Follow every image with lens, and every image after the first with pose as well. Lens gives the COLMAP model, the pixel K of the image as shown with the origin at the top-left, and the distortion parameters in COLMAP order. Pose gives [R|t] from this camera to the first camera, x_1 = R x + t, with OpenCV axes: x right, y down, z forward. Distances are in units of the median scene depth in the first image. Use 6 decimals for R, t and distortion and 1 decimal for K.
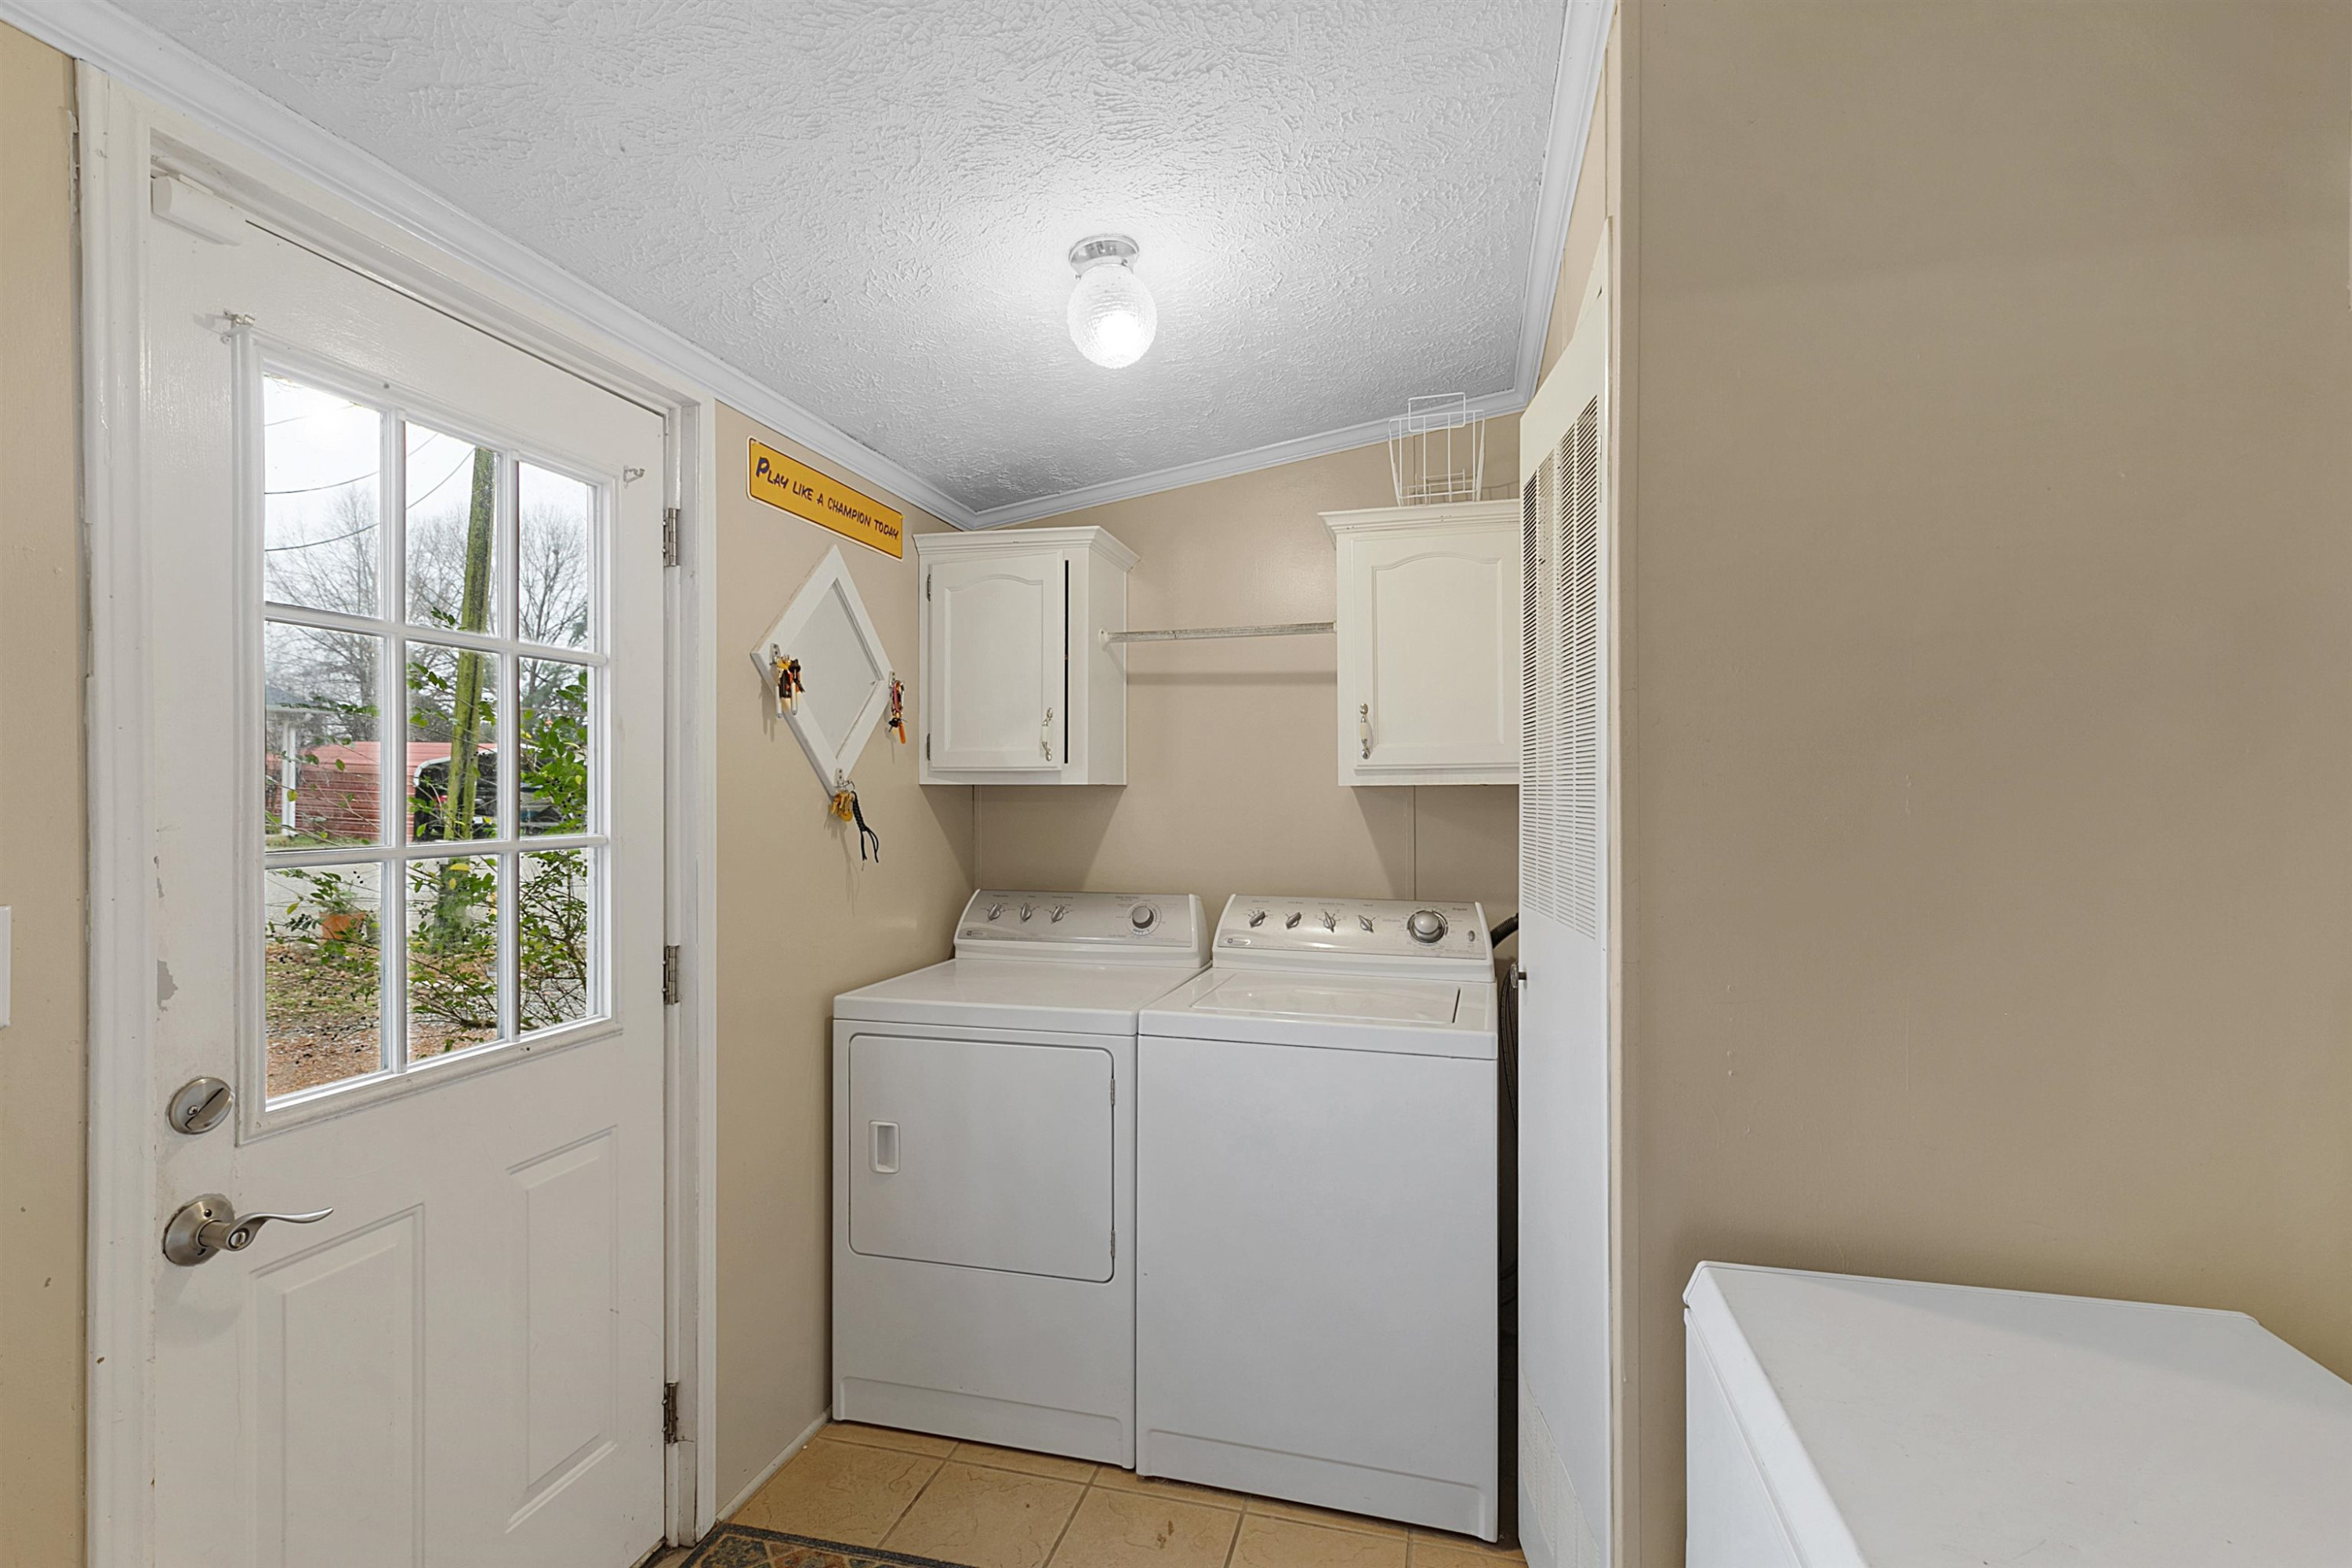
lens RADIAL K [[1080.4, 0, 1174.7], [0, 1080.4, 792.5], [0, 0, 1]] dist [0.003303, -0.000652]
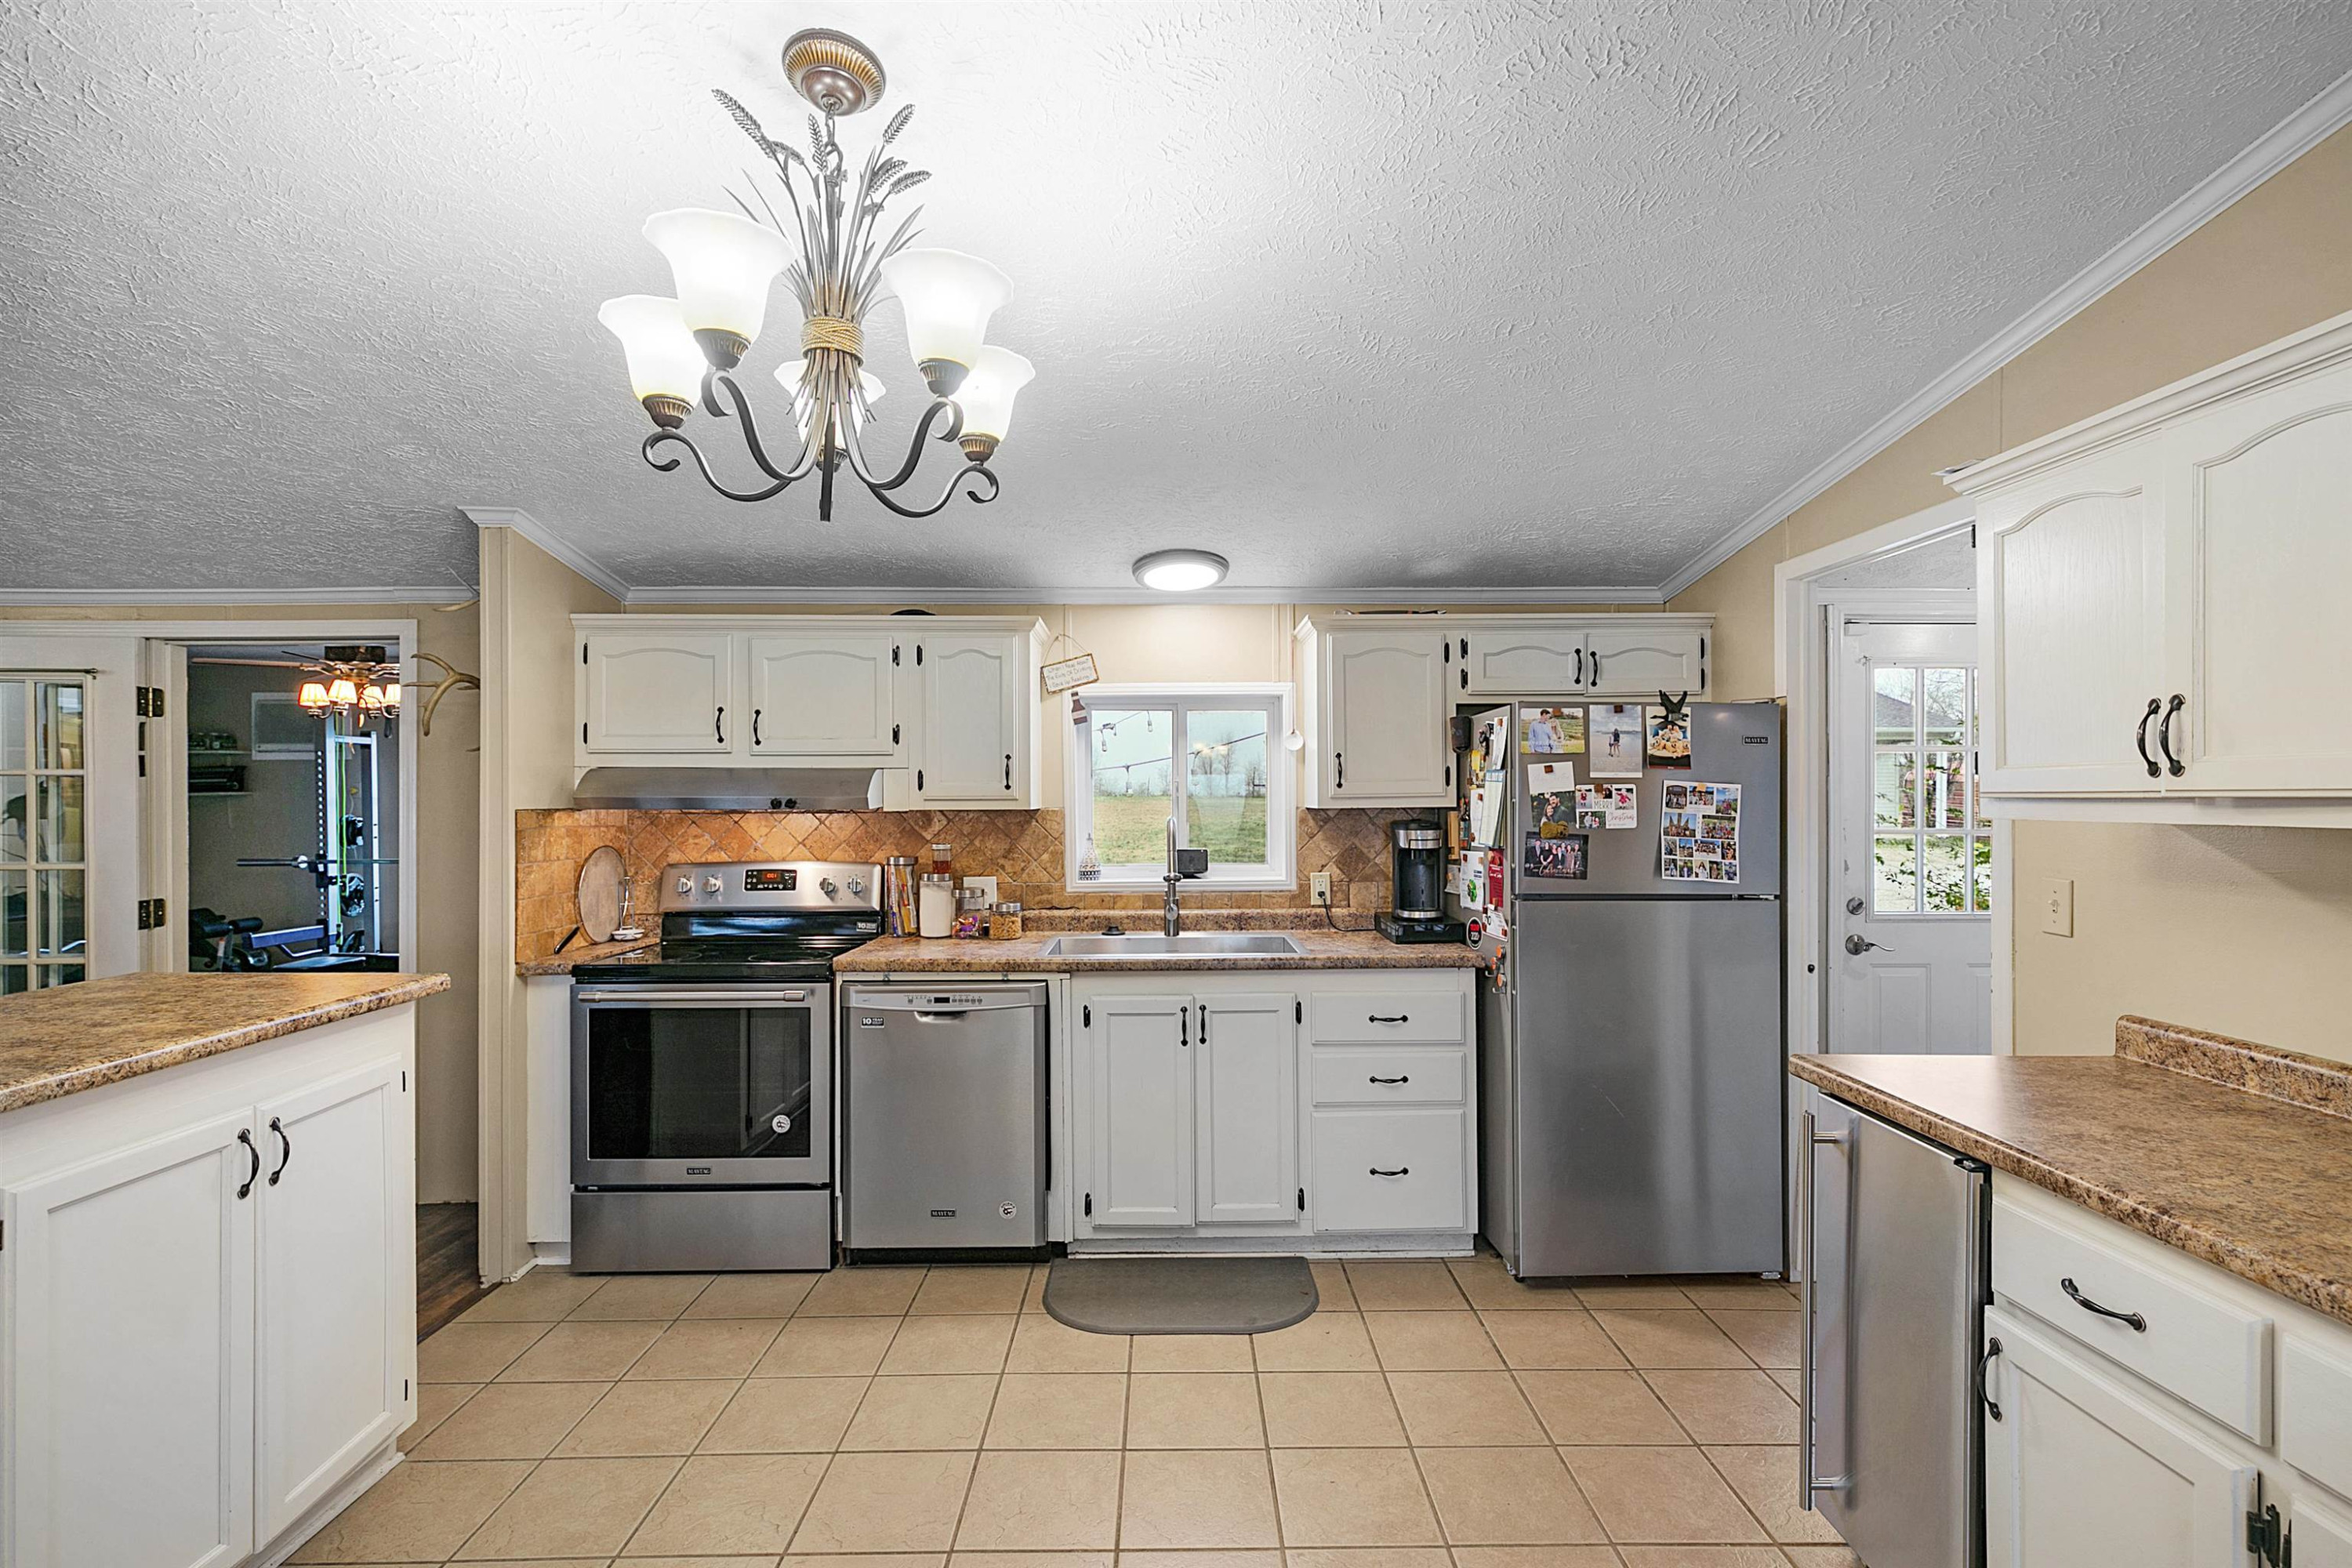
lens RADIAL K [[1080.4, 0, 1179.9], [0, 1080.4, 782.5], [0, 0, 1]] dist [0.003303, -0.000652]
pose [[0.270739, 0.007164, -0.962626, 1.654071], [0.000062, 0.999972, 0.007459, -0.102170], [0.962653, -0.002079, 0.270731, -1.809081]]
